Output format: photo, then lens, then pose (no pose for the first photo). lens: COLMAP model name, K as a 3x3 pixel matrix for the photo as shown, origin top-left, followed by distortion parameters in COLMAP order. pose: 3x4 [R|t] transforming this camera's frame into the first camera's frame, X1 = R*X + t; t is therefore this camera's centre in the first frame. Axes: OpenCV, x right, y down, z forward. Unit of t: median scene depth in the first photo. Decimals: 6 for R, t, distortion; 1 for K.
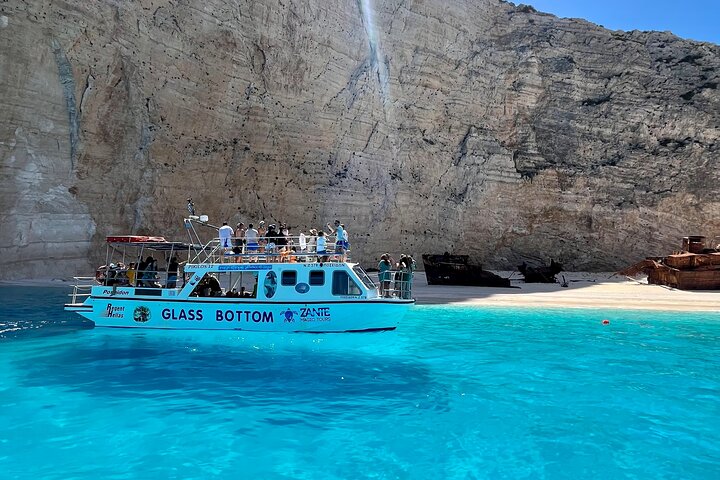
lens RADIAL K [[386.1, 0, 360.0], [0, 386.1, 240.0], [0, 0, 1]] dist [-0.016821, 0.000332]
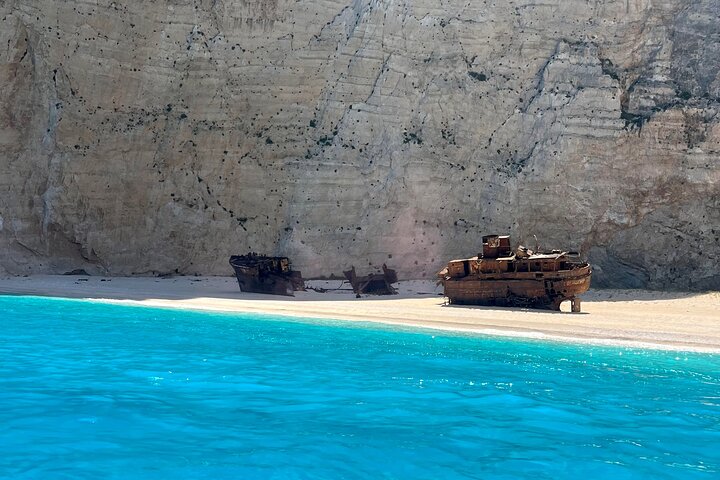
lens RADIAL K [[738.6, 0, 359.2], [0, 738.6, 249.6], [0, 0, 1]] dist [0.023162, -0.026816]
pose [[0.922001, 0.007792, -0.387110, 0.502632], [0.002053, 0.999685, 0.025011, -0.007932], [0.387183, -0.023855, 0.921694, -0.187552]]
